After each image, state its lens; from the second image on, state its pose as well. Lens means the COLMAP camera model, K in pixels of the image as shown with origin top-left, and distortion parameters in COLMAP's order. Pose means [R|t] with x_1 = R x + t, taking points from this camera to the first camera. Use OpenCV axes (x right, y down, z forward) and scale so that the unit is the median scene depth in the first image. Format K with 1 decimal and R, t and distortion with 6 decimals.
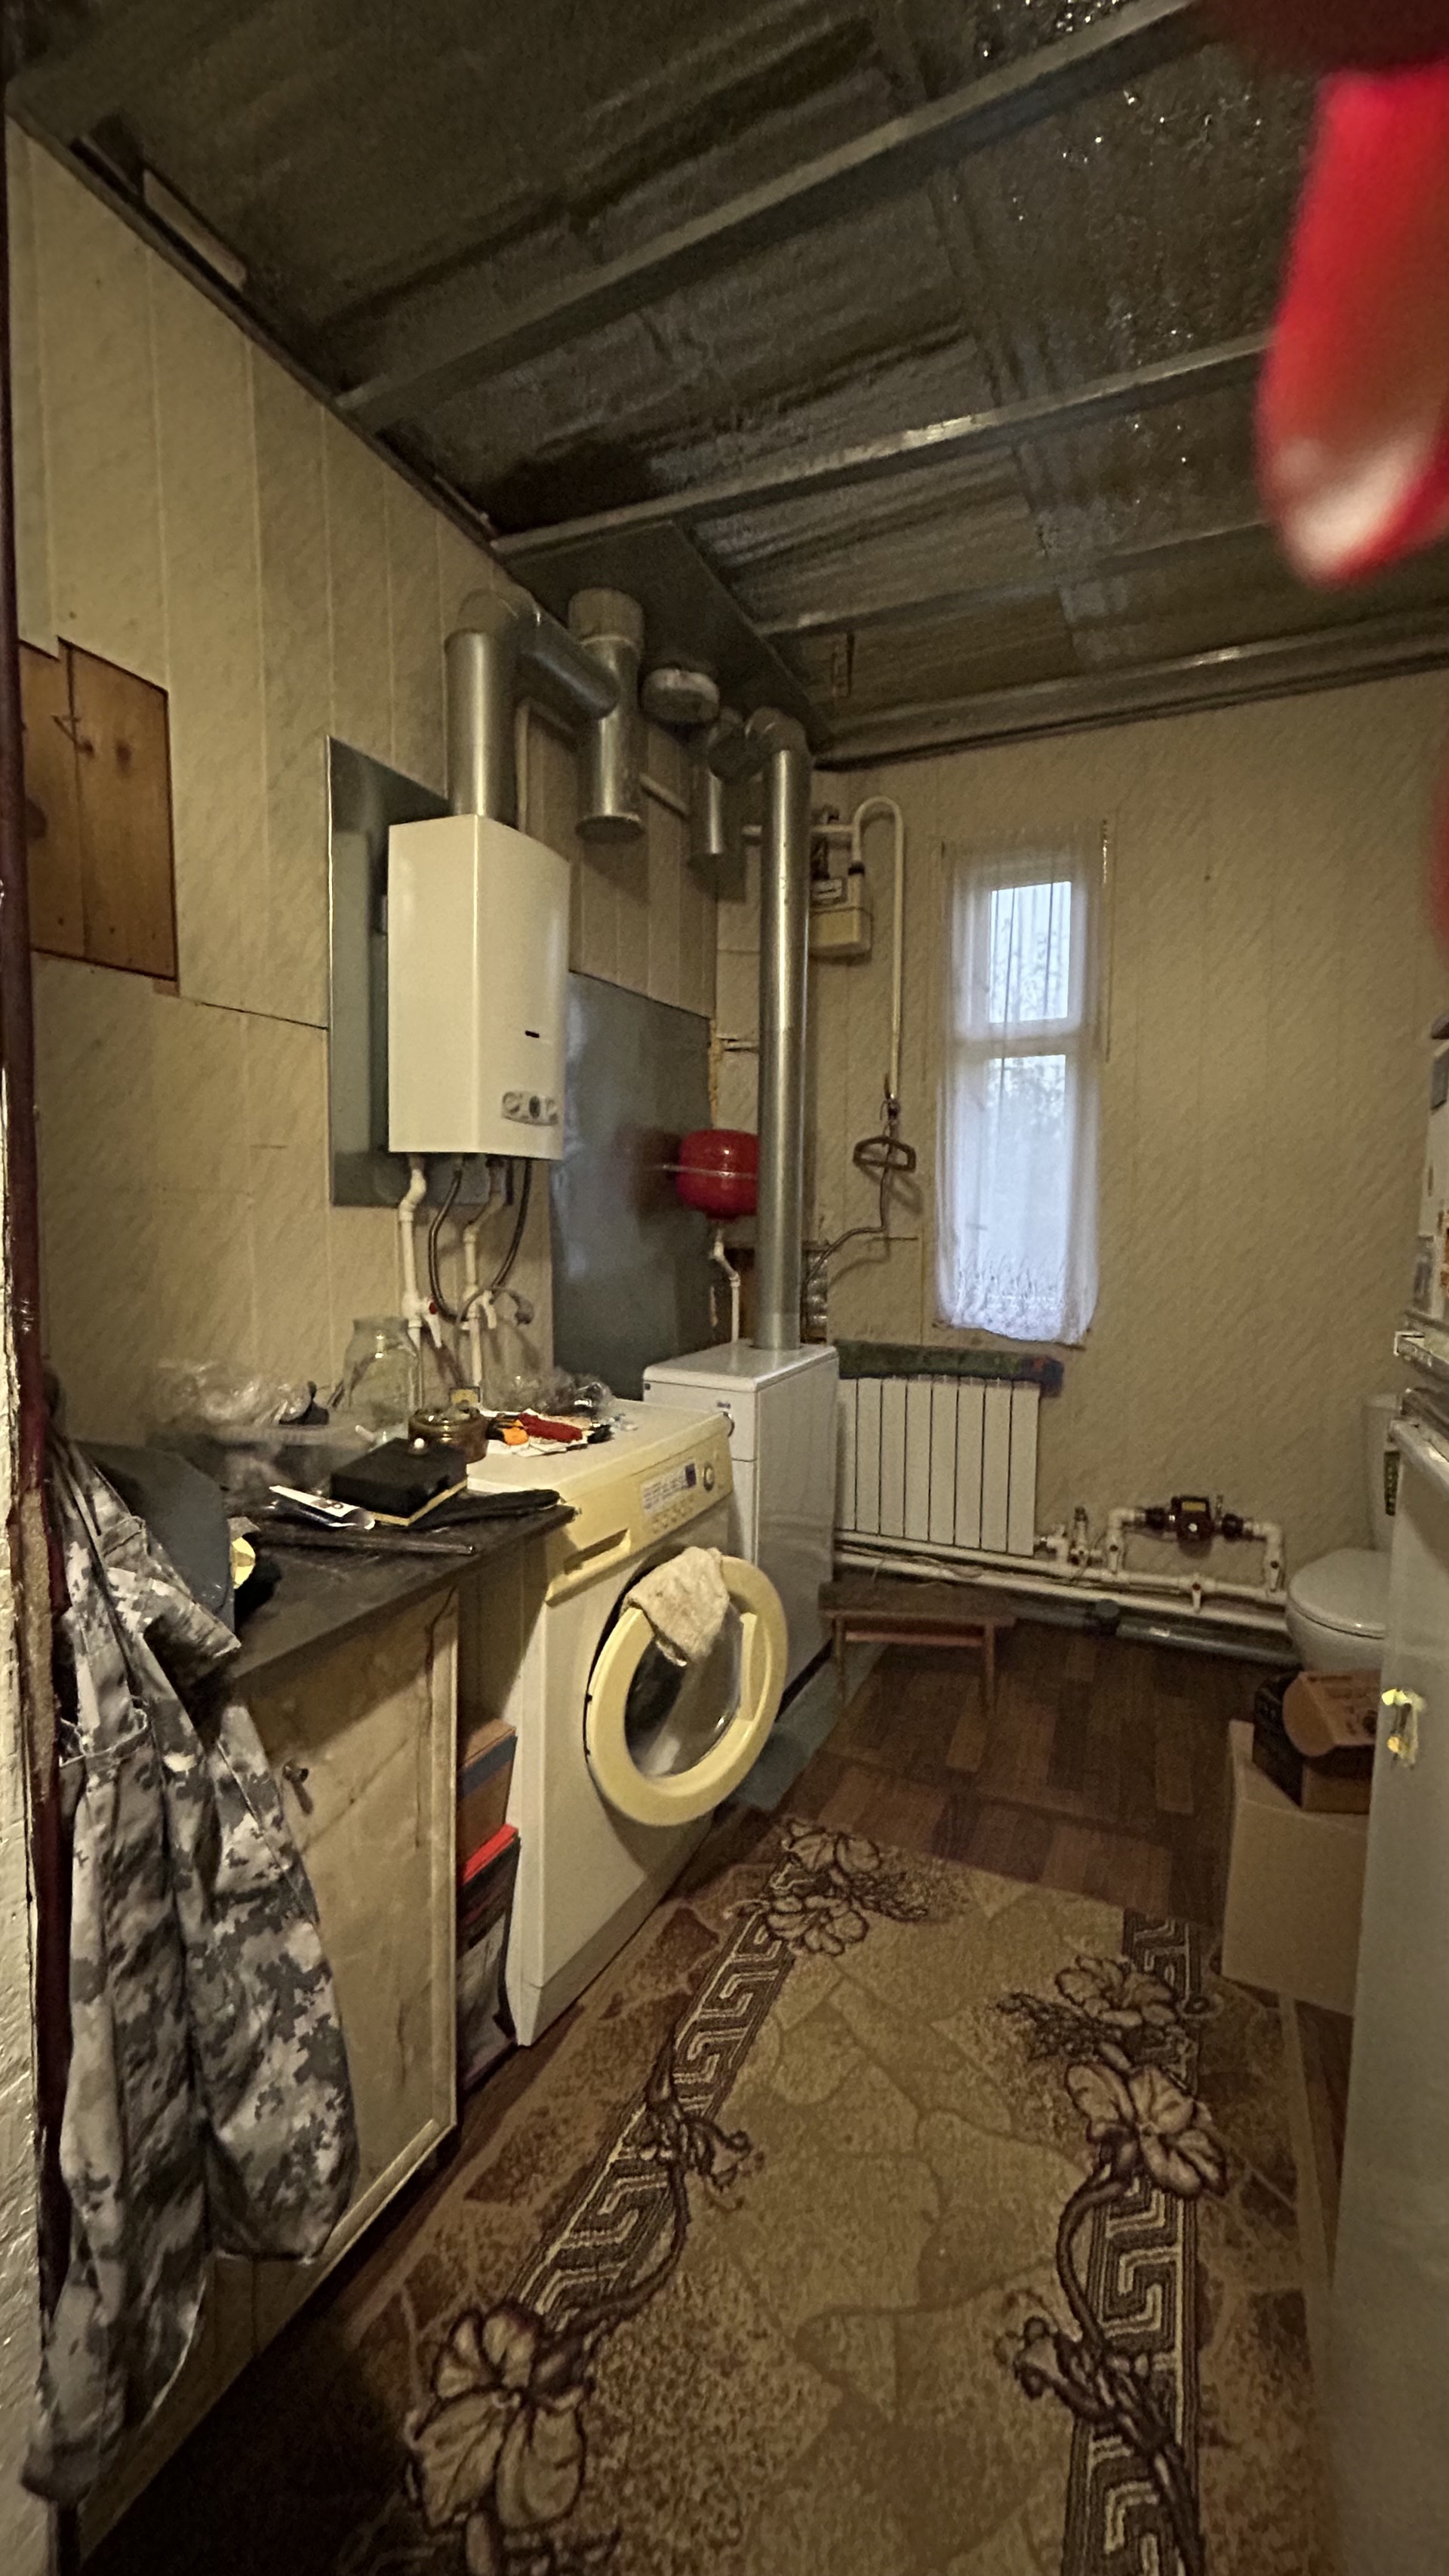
lens RADIAL K [[1040.9, 0, 723.7], [0, 1040.9, 1281.2], [0, 0, 1]] dist [0.002851, 0.000978]
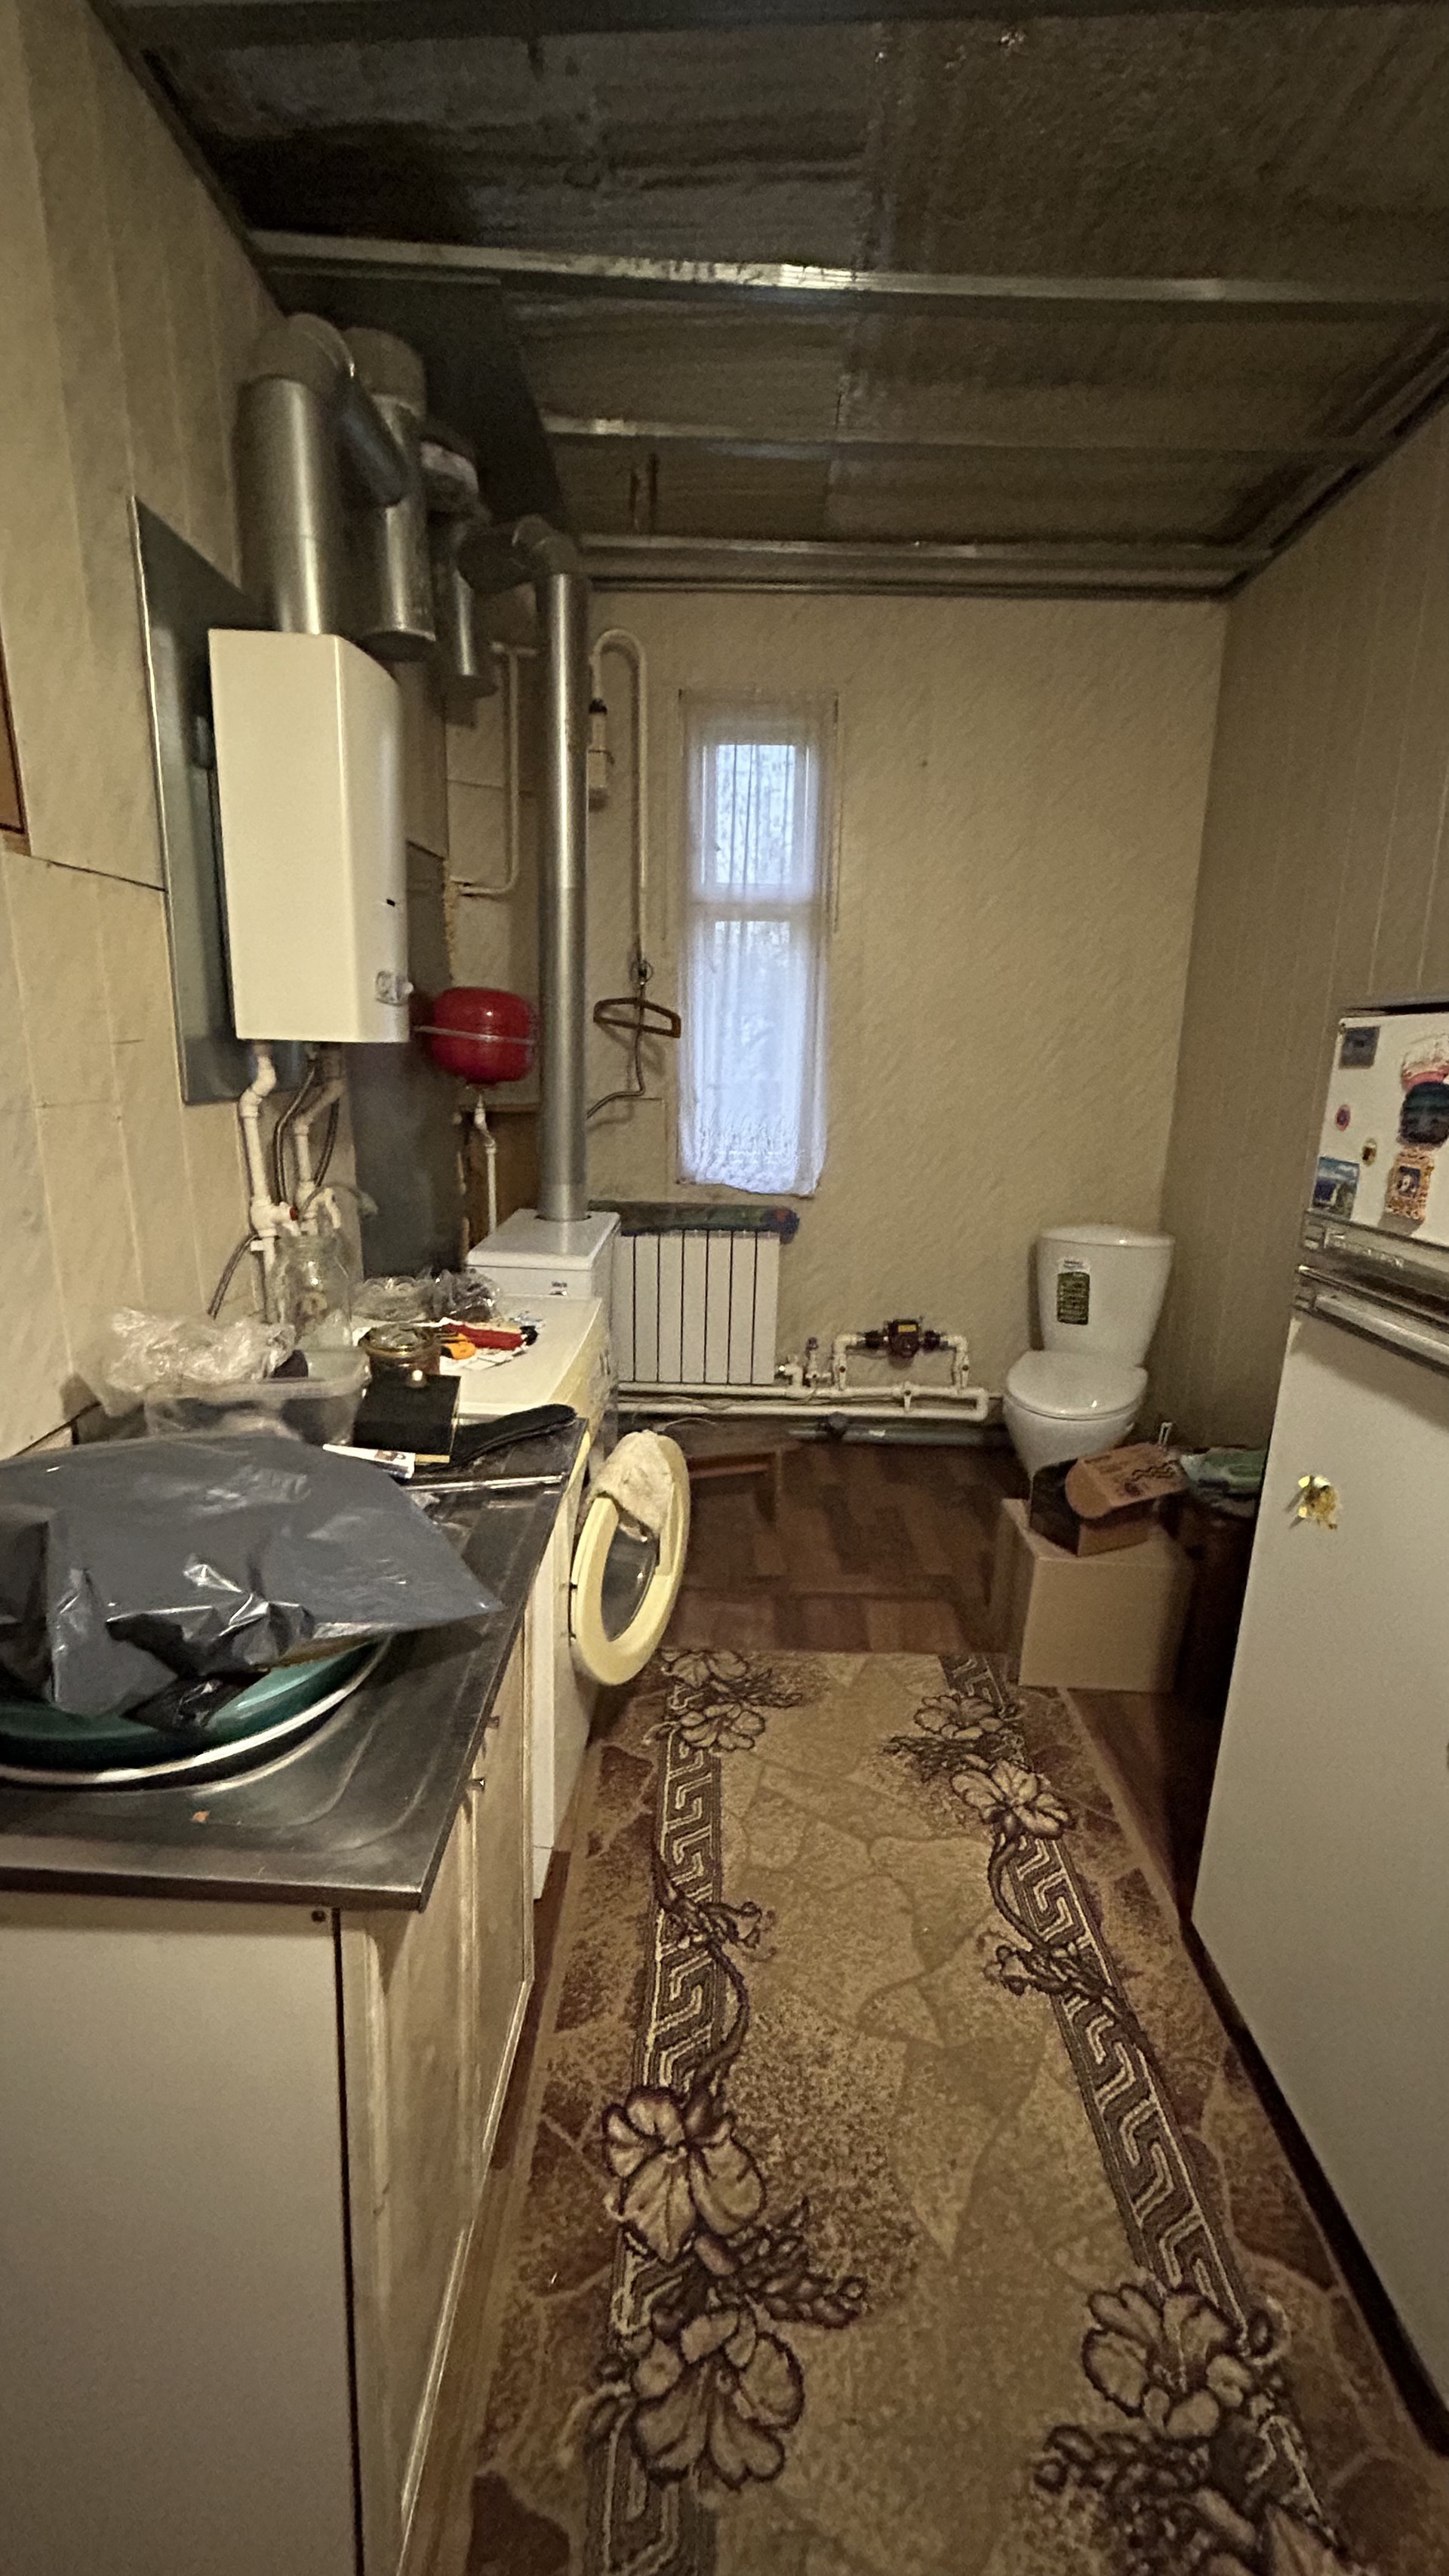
lens RADIAL K [[1045.0, 0, 725.1], [0, 1045.0, 1278.6], [0, 0, 1]] dist [0.001044, 0.000014]
pose [[0.911781, -0.084675, 0.401853, -0.322455], [0.016197, 0.985166, 0.170836, -0.071096], [-0.410358, -0.149256, 0.899627, 0.028567]]
